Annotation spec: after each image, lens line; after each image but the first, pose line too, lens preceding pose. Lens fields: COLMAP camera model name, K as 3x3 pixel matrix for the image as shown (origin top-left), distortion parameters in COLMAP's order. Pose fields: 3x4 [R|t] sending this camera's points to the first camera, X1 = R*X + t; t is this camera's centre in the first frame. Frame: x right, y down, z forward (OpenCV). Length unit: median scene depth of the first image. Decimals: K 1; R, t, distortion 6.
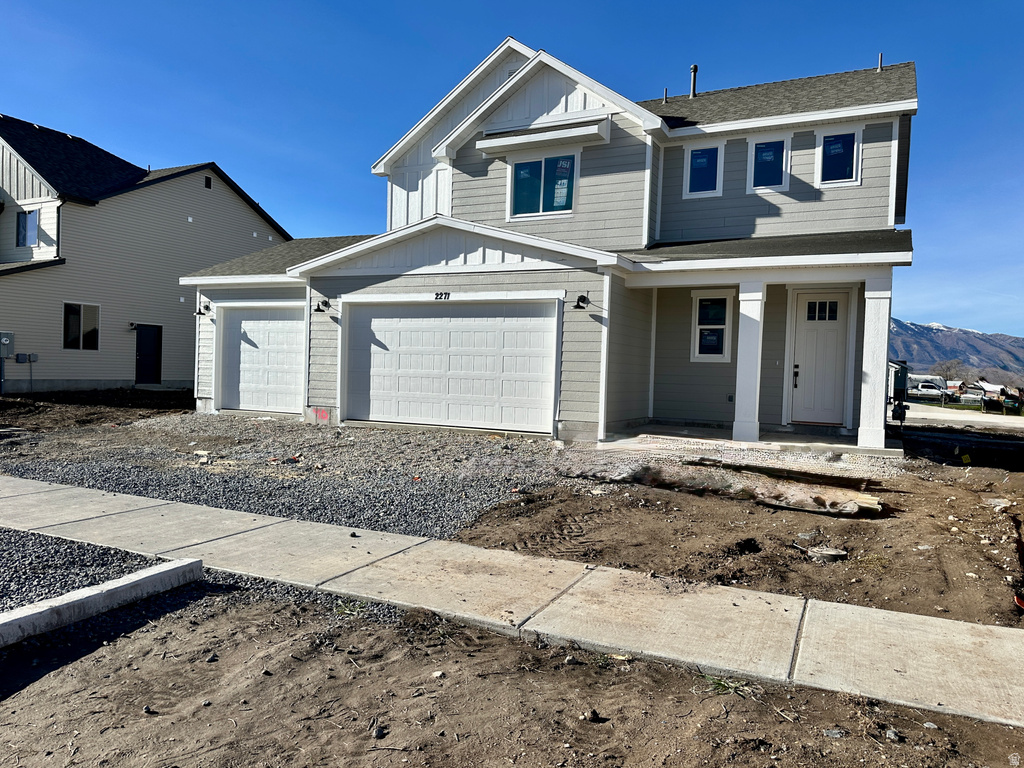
lens RADIAL K [[727.2, 0, 509.0], [0, 727.2, 386.5], [0, 0, 1]] dist [0.138020, -0.220341]
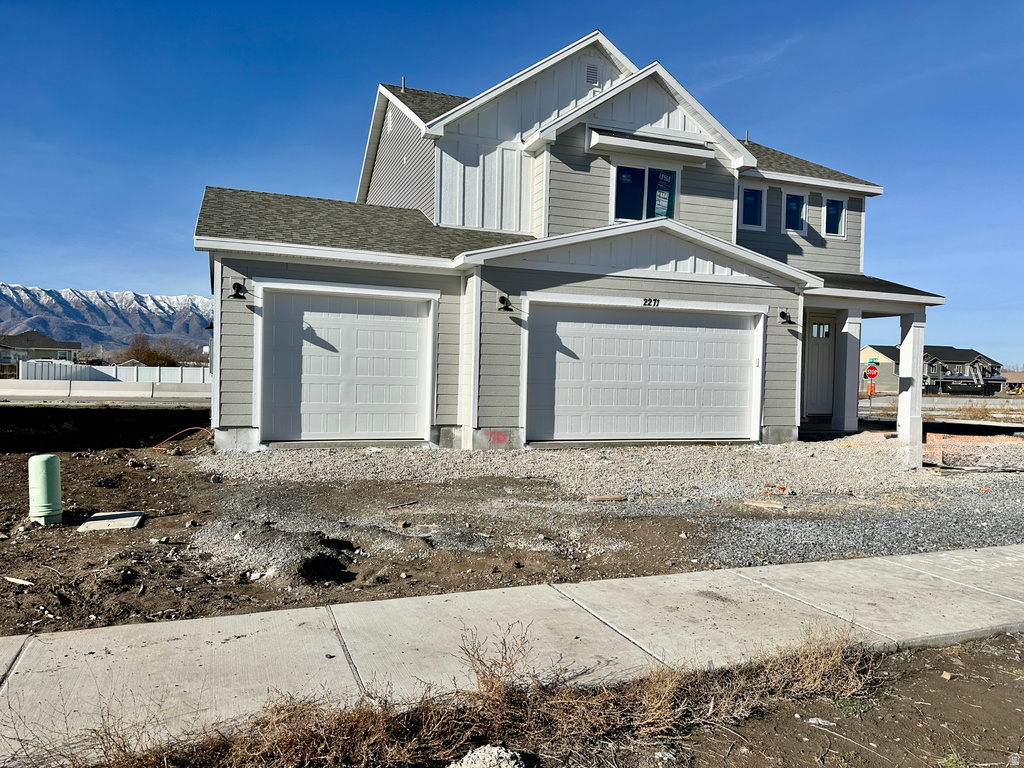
lens RADIAL K [[727.2, 0, 509.0], [0, 727.2, 386.5], [0, 0, 1]] dist [0.138020, -0.220341]
pose [[0.682790, -0.028143, 0.730072, -0.870364], [0.015142, 0.999588, 0.024371, -0.039437], [-0.730458, -0.005585, 0.682935, 0.468549]]
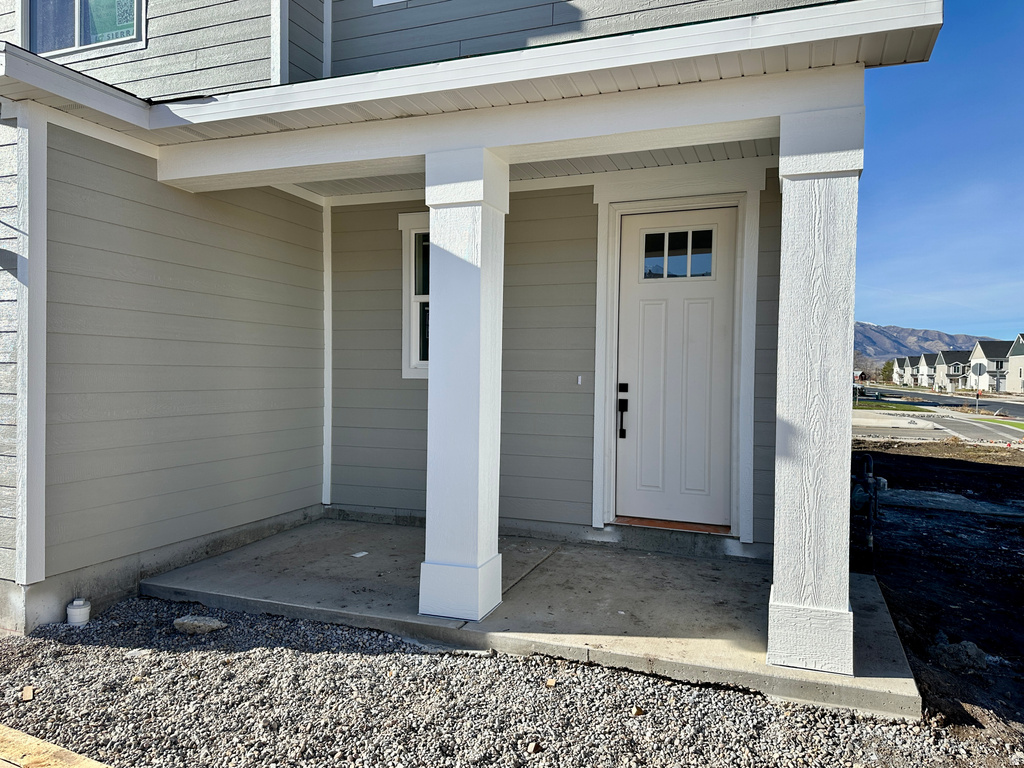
lens RADIAL K [[727.2, 0, 509.0], [0, 727.2, 386.5], [0, 0, 1]] dist [0.138020, -0.220341]
pose [[0.993681, -0.023770, 0.109699, 0.264480], [0.023650, 0.999717, 0.002388, -0.028604], [-0.109725, 0.000221, 0.993962, 0.562275]]
